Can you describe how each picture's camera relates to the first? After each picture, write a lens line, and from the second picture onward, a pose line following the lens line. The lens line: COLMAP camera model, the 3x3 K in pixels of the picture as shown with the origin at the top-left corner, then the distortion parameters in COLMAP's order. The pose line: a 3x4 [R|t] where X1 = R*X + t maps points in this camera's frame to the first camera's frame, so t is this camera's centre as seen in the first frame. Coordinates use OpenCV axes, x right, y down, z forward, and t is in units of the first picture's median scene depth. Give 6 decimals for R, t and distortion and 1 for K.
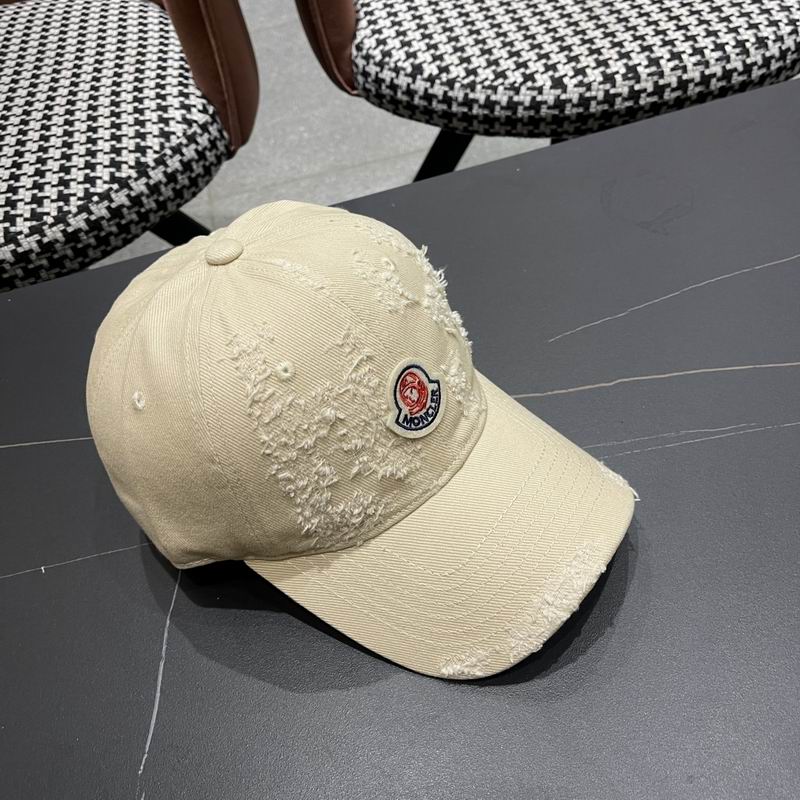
lens RADIAL K [[820.9, 0, 402.8], [0, 820.9, 403.8], [0, 0, 1]] dist [0.018148, 0.000000]
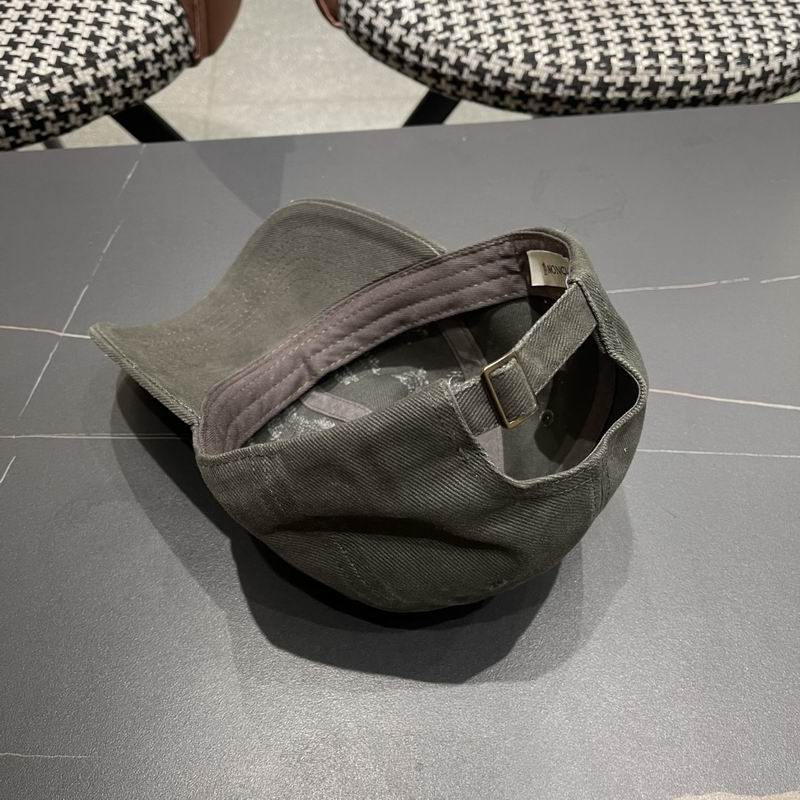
lens RADIAL K [[820.9, 0, 406.0], [0, 820.9, 405.9], [0, 0, 1]] dist [0.018148, 0.000000]
pose [[0.979578, 0.200920, 0.007602, 0.118786], [-0.200950, 0.977051, 0.070650, -0.028086], [0.006767, -0.070735, 0.997472, 0.002689]]
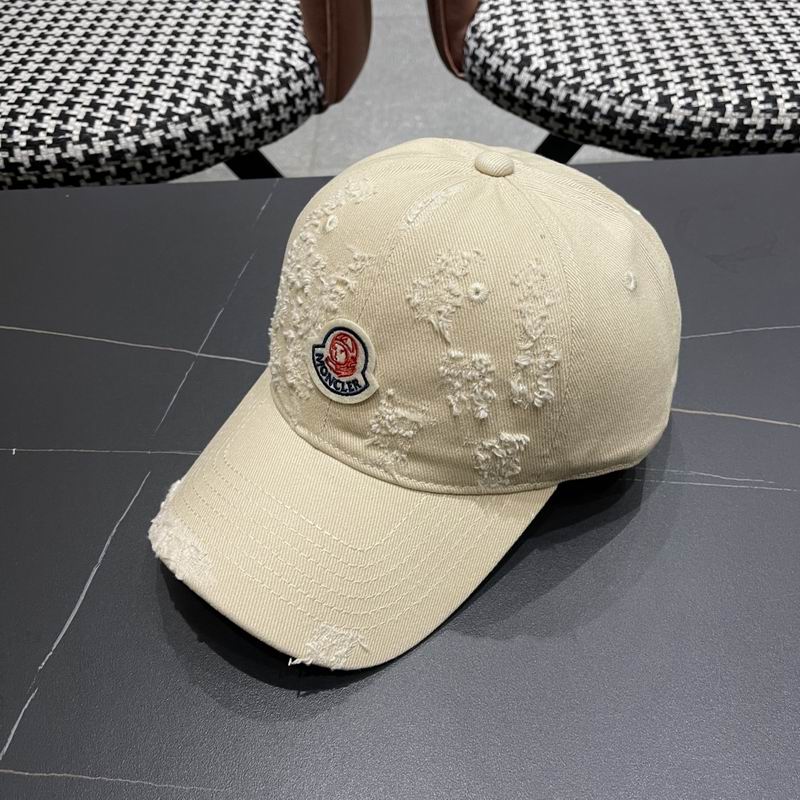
lens RADIAL K [[820.9, 0, 403.5], [0, 820.9, 404.8], [0, 0, 1]] dist [0.018148, 0.000000]
pose [[0.968543, 0.233356, -0.086422, 0.059201], [-0.234732, 0.972042, -0.005975, 0.028264], [0.082612, 0.026073, 0.996241, 0.033772]]
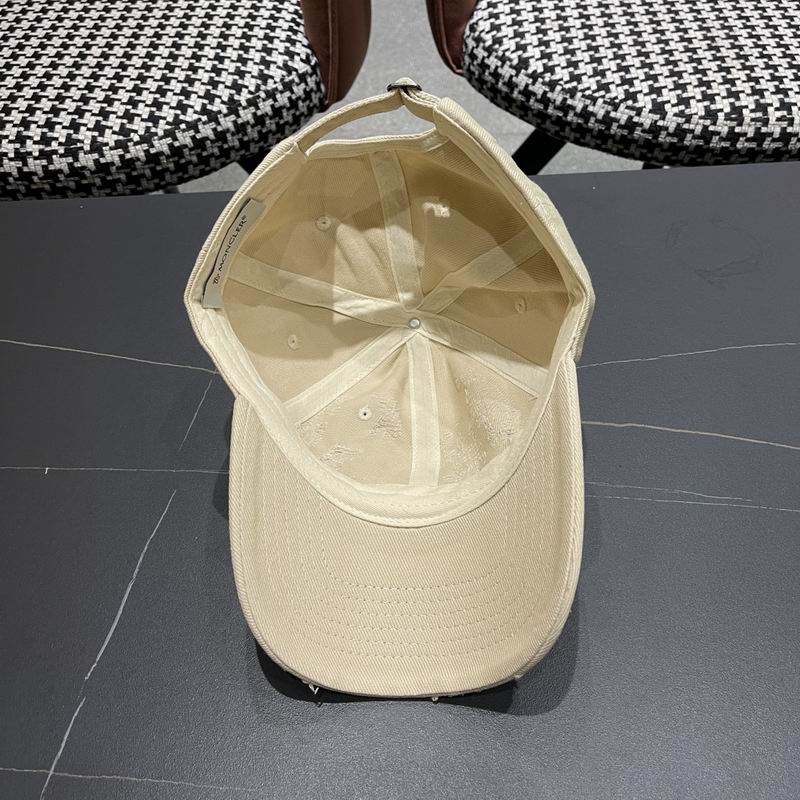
lens RADIAL K [[820.9, 0, 396.6], [0, 820.9, 402.0], [0, 0, 1]] dist [0.018148, 0.000000]
pose [[0.969534, 0.234961, -0.069265, 0.035707], [-0.231346, 0.971237, 0.056376, -0.032463], [0.080519, -0.038634, 0.996004, -0.015154]]
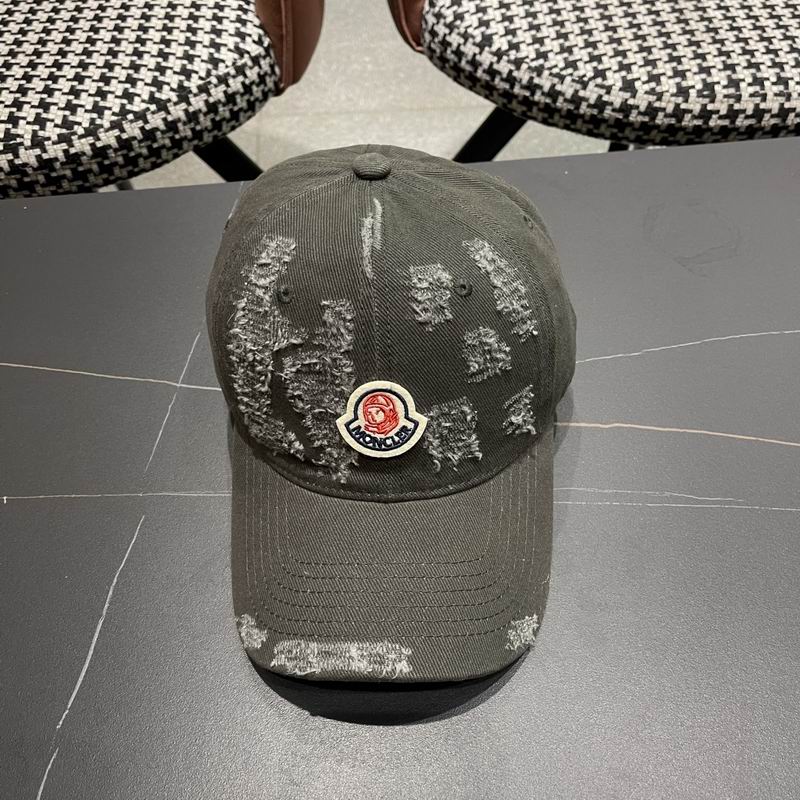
lens RADIAL K [[820.9, 0, 395.6], [0, 820.9, 402.7], [0, 0, 1]] dist [0.018148, 0.000000]
pose [[0.980015, 0.198146, -0.017588, 0.014549], [-0.196069, 0.977088, 0.082804, -0.059030], [0.033592, -0.077700, 0.996411, 0.019676]]
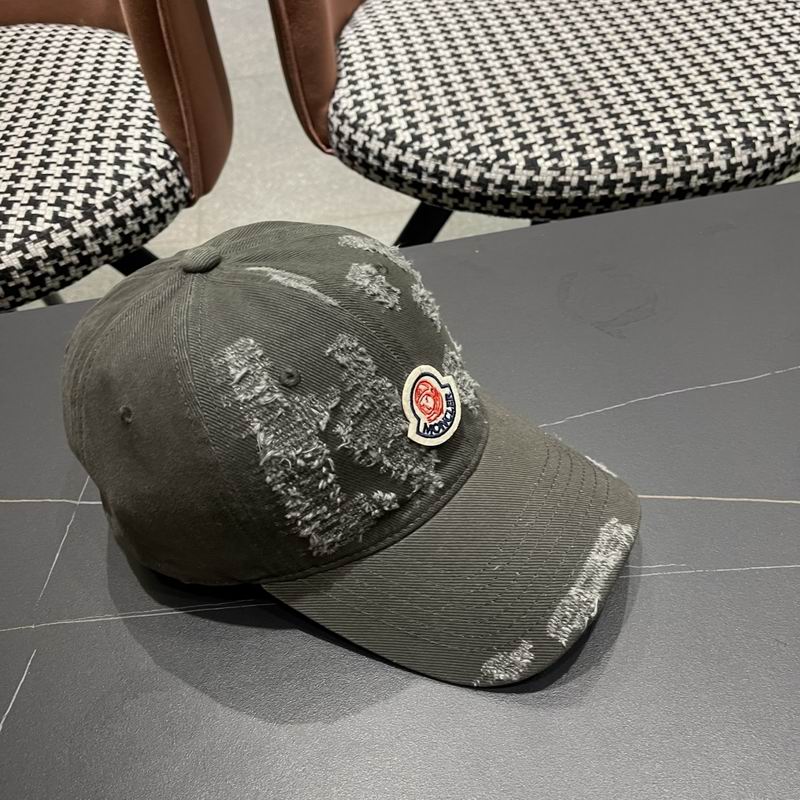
lens RADIAL K [[820.9, 0, 397.5], [0, 820.9, 406.7], [0, 0, 1]] dist [0.018148, 0.000000]
pose [[0.994964, 0.099237, -0.014090, 0.073963], [-0.099793, 0.993913, -0.046673, -0.049364], [0.009372, 0.047844, 0.998811, 0.059266]]
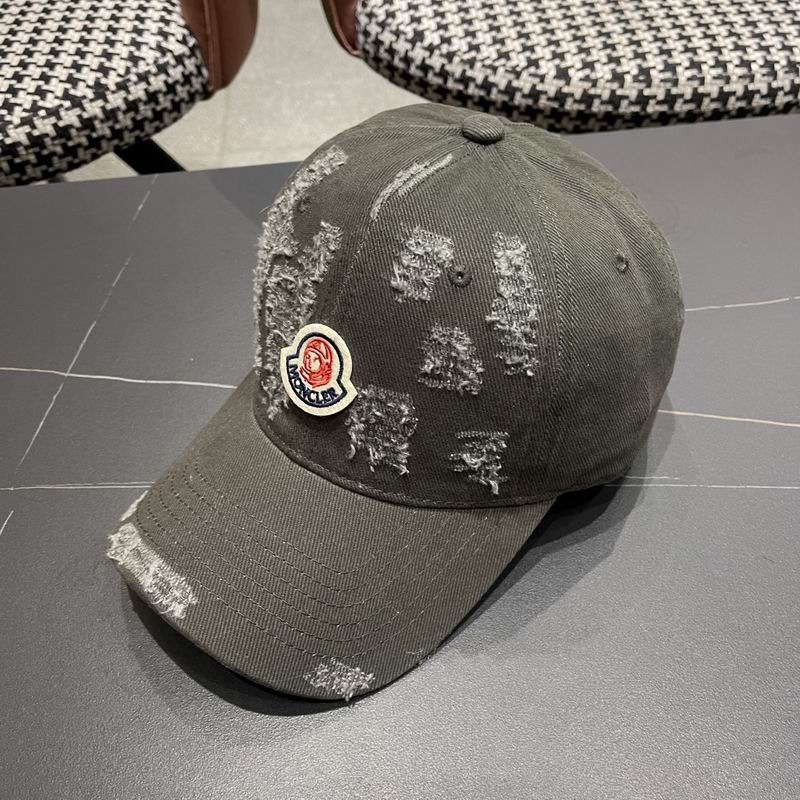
lens RADIAL K [[820.9, 0, 400.2], [0, 820.9, 403.9], [0, 0, 1]] dist [0.018148, 0.000000]
pose [[0.984248, 0.174948, -0.025459, 0.097071], [-0.174735, 0.984561, 0.010386, -0.007381], [0.026883, -0.005773, 0.999622, 0.080064]]
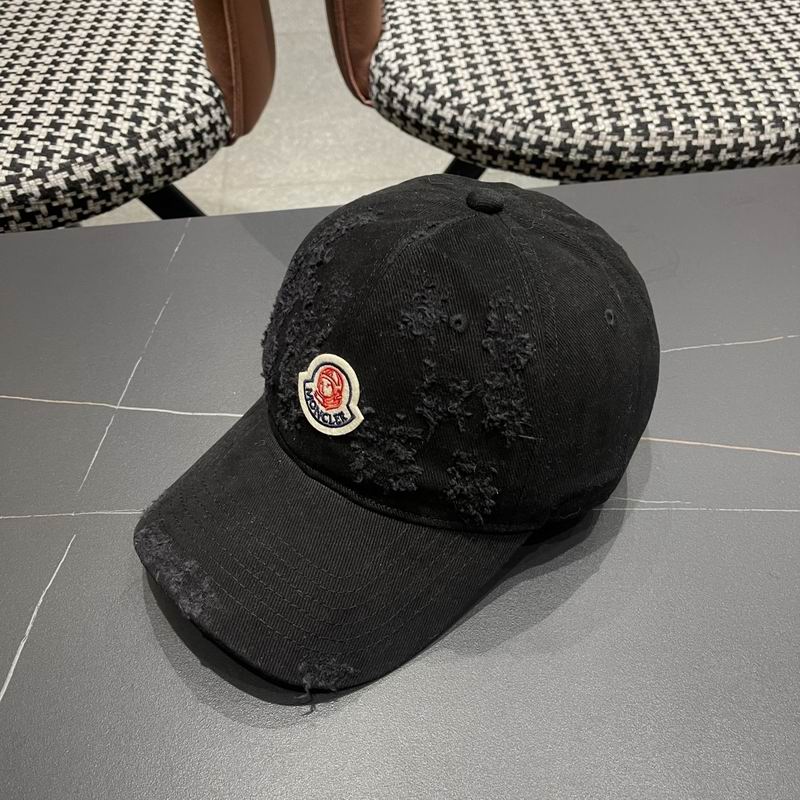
lens RADIAL K [[820.9, 0, 398.6], [0, 820.9, 404.6], [0, 0, 1]] dist [0.018148, 0.000000]
pose [[0.984723, 0.173975, -0.007352, 0.055091], [-0.174109, 0.984385, -0.025932, -0.002892], [0.002725, 0.026816, 0.999637, 0.027561]]
